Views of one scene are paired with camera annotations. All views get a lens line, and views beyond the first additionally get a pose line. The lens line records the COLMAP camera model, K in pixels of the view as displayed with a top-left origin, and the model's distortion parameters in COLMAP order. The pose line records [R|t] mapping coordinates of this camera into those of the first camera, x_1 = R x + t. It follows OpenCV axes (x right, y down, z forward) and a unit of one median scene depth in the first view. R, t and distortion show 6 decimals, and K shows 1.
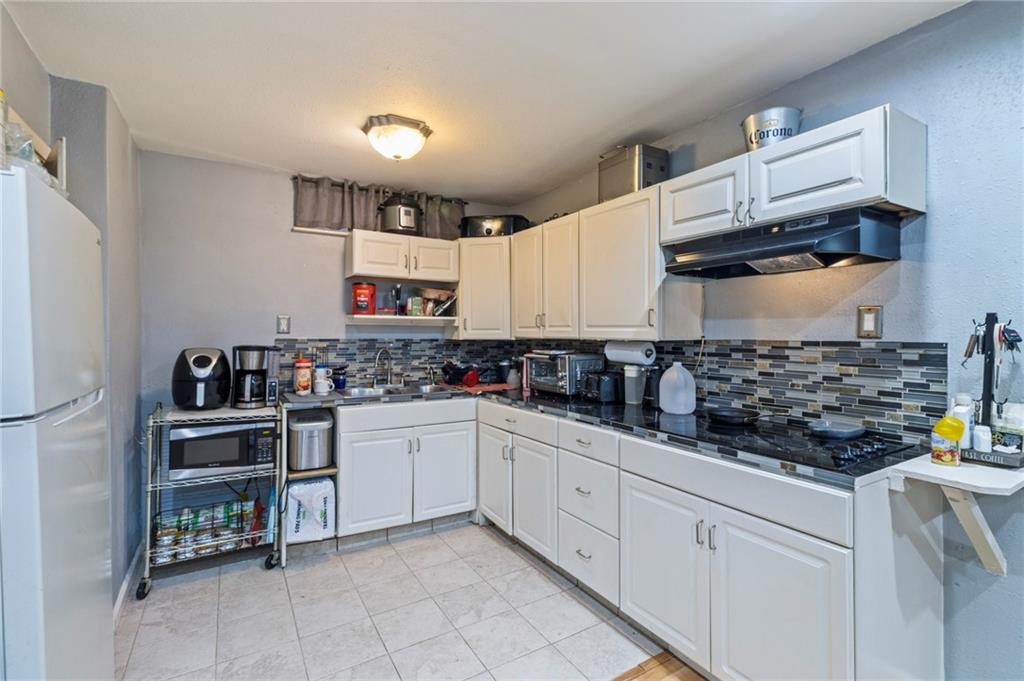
lens RADIAL K [[480.4, 0, 515.6], [0, 480.4, 336.7], [0, 0, 1]] dist [0.001826, 0.000340]
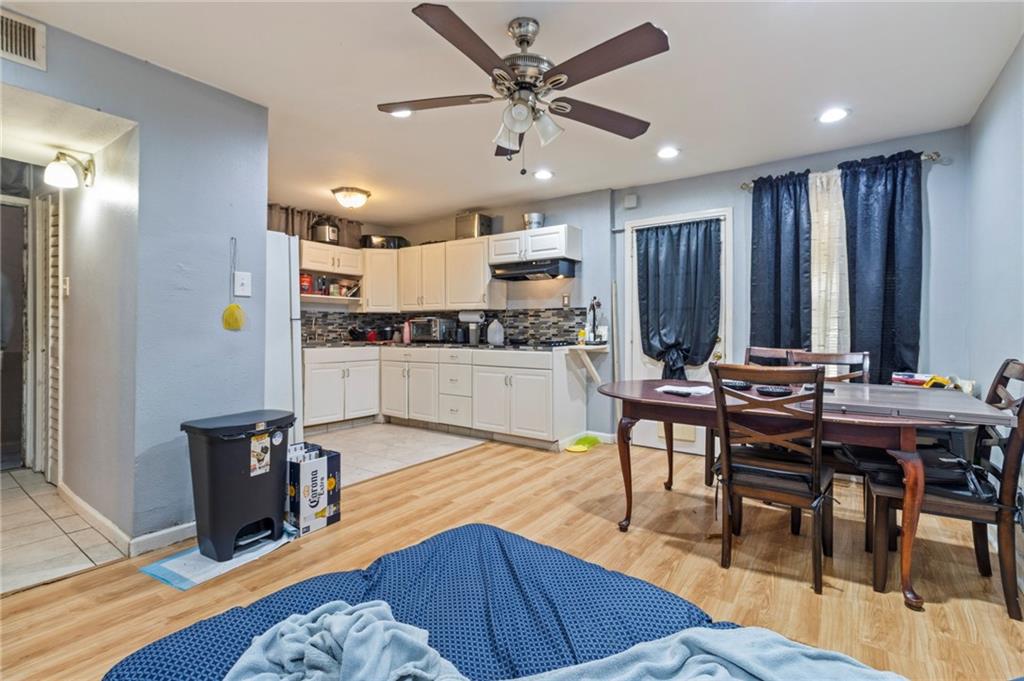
lens RADIAL K [[467.4, 0, 512.2], [0, 467.4, 330.8], [0, 0, 1]] dist [0.001749, 0.000230]
pose [[0.923959, 0.001654, 0.382488, -0.357903], [-0.001612, 0.999999, -0.000429, 0.095543], [-0.382488, -0.000221, 0.923960, -0.868757]]
